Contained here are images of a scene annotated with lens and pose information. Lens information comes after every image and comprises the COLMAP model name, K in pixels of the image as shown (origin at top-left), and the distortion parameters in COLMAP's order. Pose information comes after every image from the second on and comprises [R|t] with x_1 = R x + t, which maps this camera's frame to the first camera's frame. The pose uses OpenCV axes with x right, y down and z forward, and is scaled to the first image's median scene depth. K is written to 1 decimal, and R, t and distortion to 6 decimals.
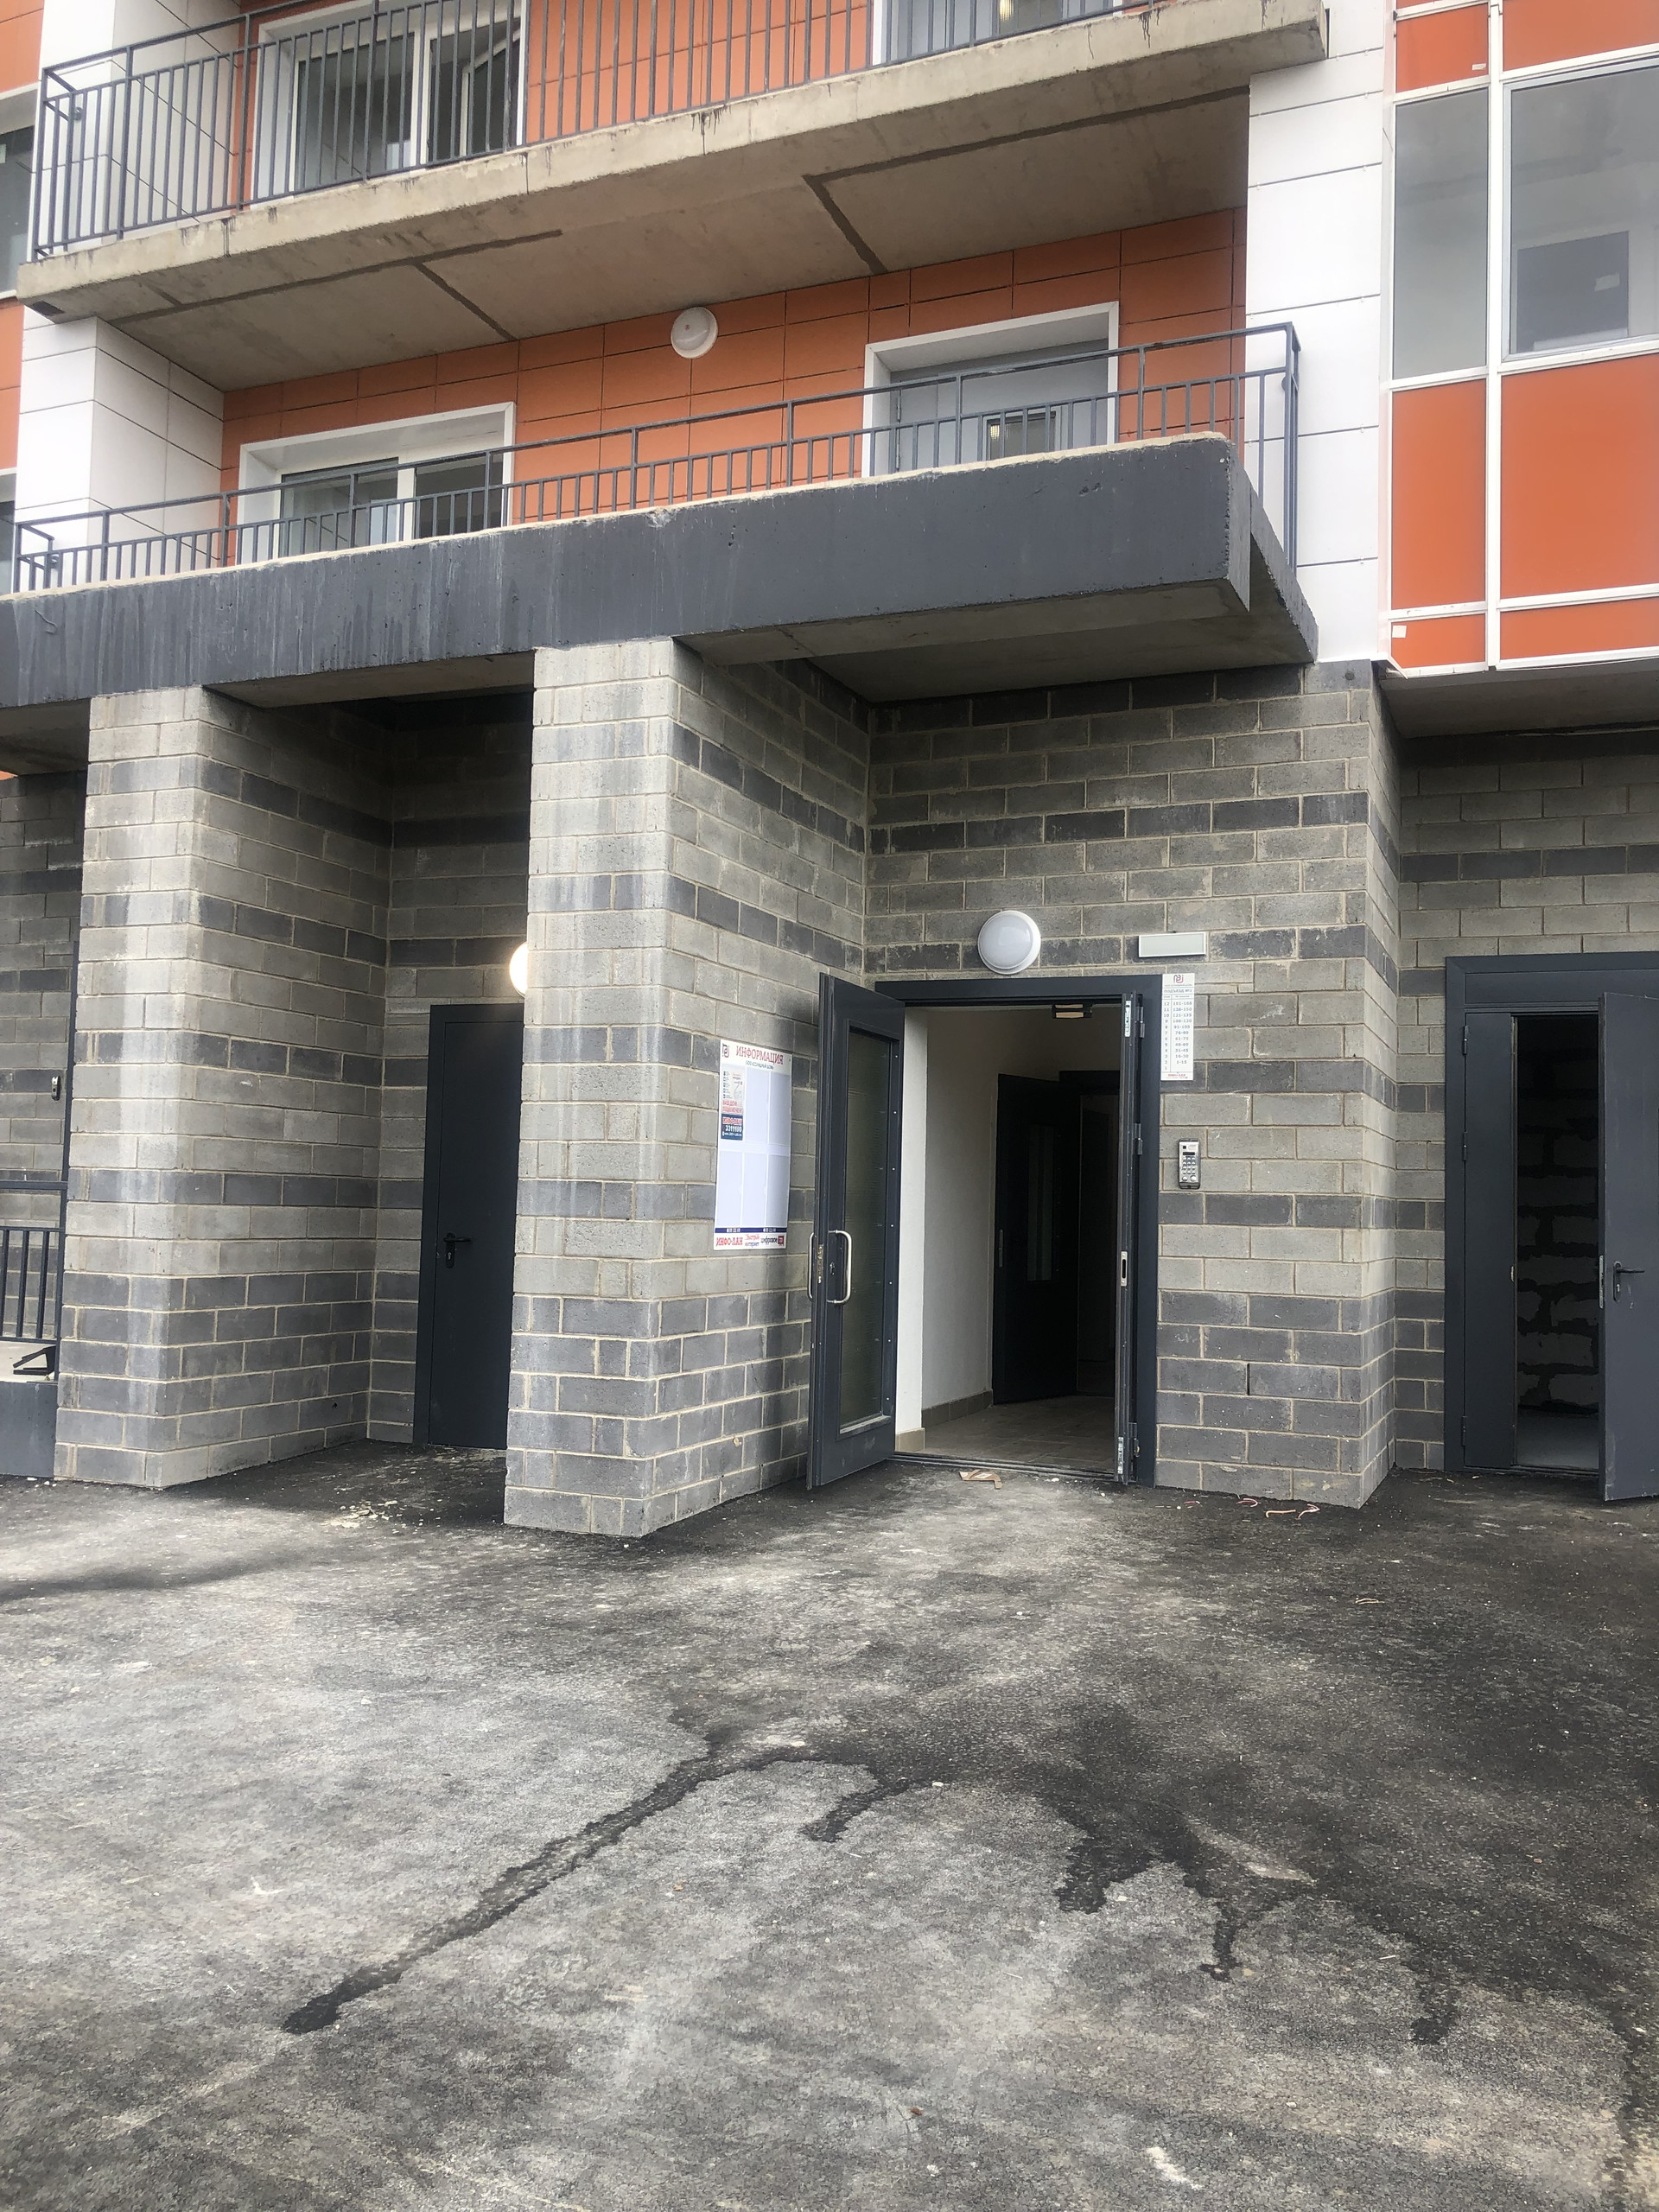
lens RADIAL K [[1809.5, 0, 834.8], [0, 1809.5, 1063.7], [0, 0, 1]] dist [0.084202, -0.084569]
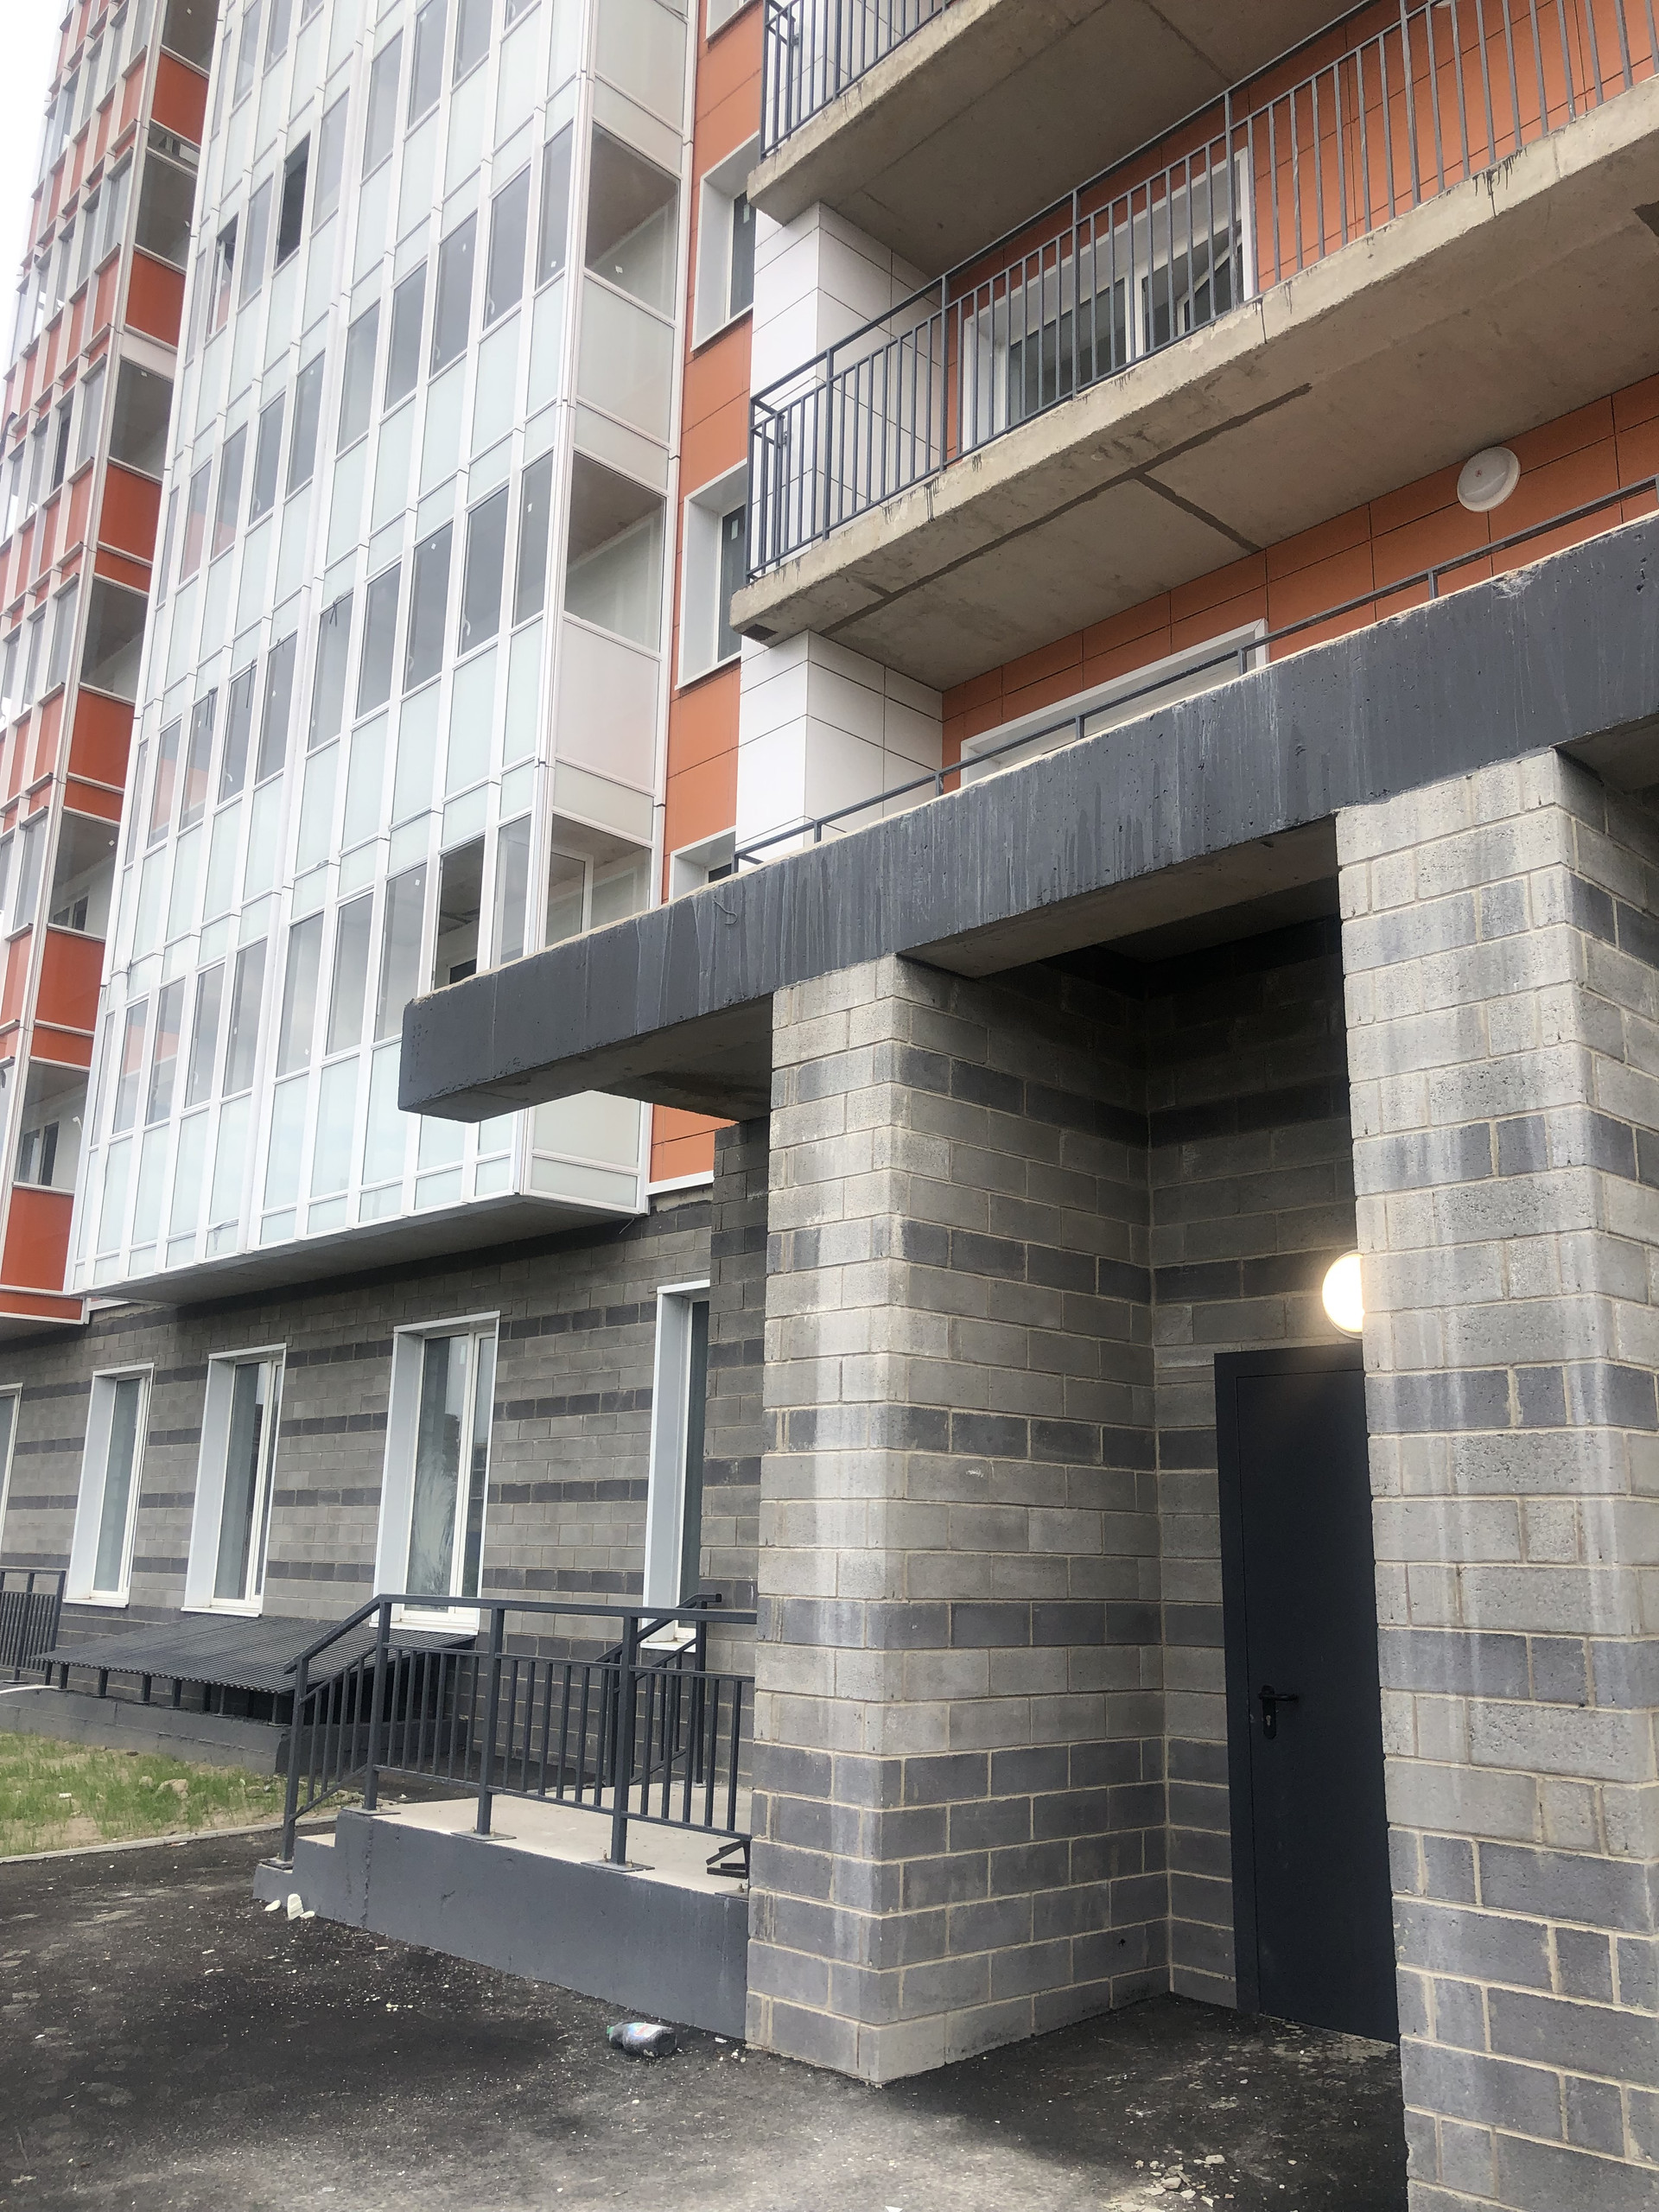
lens RADIAL K [[1804.1, 0, 829.5], [0, 1804.1, 1106.0], [0, 0, 1]] dist [0.015424, -0.075684]
pose [[0.910659, -0.104786, -0.399650, -0.072146], [0.034219, 0.983109, -0.179792, -0.006025], [0.411739, 0.150054, 0.898863, 0.307960]]
